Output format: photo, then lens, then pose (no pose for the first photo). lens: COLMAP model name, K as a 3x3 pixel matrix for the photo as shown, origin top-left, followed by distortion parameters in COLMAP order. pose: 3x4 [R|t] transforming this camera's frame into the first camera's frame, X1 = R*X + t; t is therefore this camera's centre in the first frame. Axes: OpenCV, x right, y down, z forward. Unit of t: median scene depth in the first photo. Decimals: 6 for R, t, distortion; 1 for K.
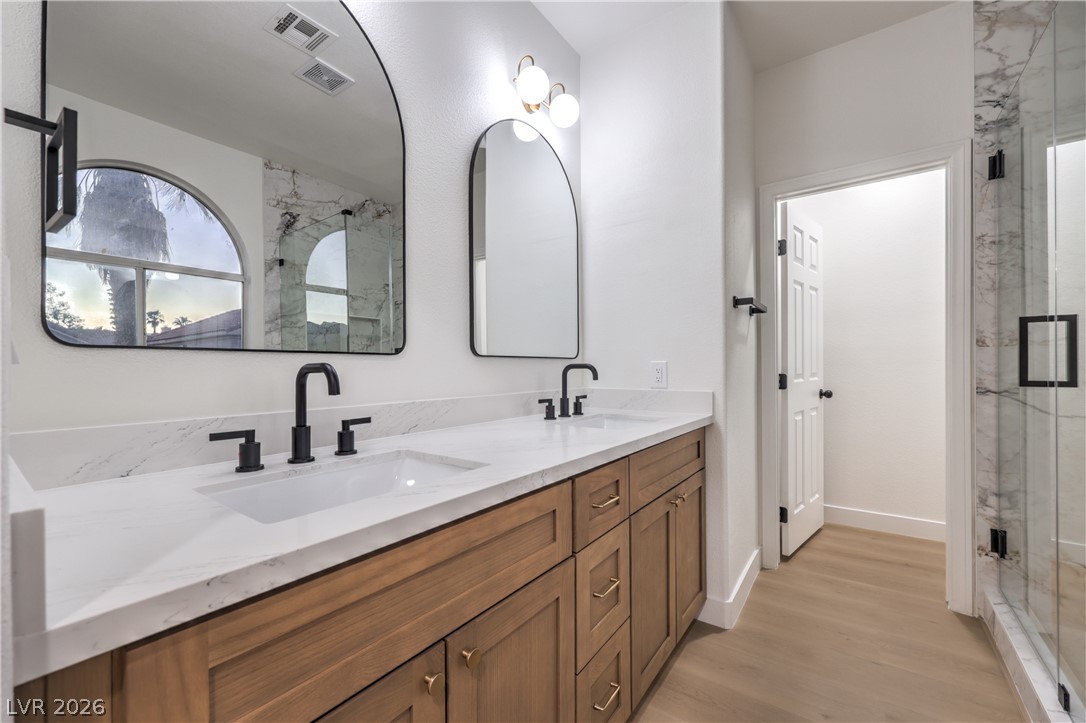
lens RADIAL K [[441.6, 0, 542.9], [0, 441.6, 361.8], [0, 0, 1]] dist [-0.000034, -0.000427]
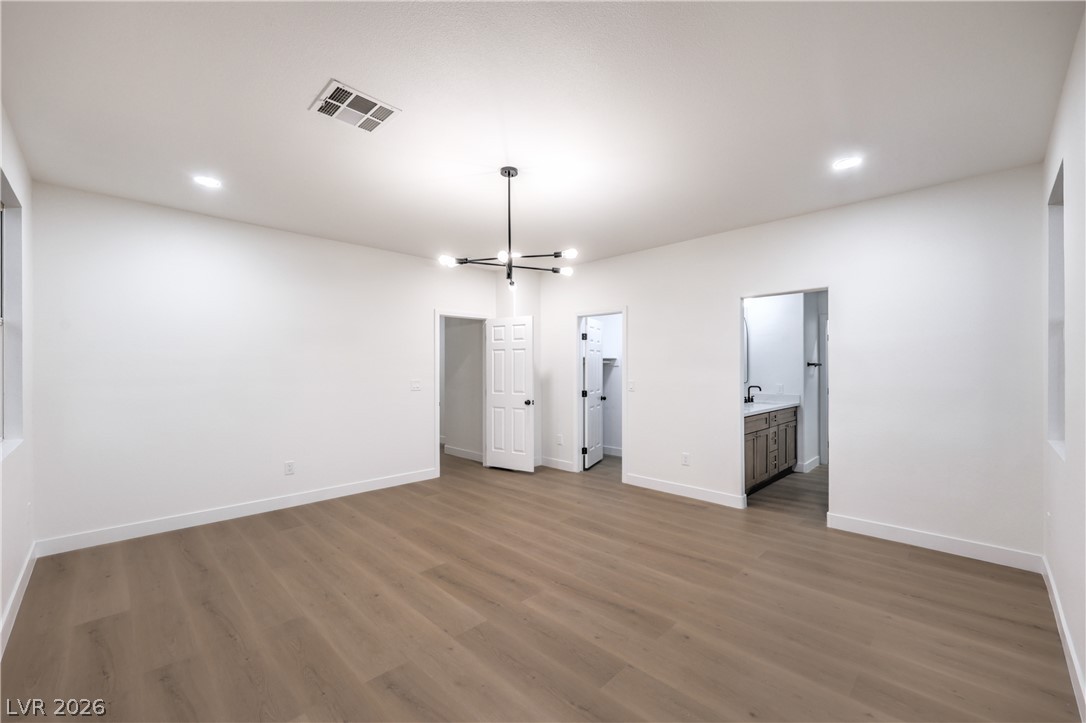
lens RADIAL K [[441.6, 0, 536.0], [0, 441.6, 365.8], [0, 0, 1]] dist [-0.000034, -0.000427]
pose [[0.985576, 0.001675, -0.169227, -0.869968], [-0.001306, 0.999997, 0.002291, -0.135734], [0.169230, -0.002037, 0.985575, -2.248382]]
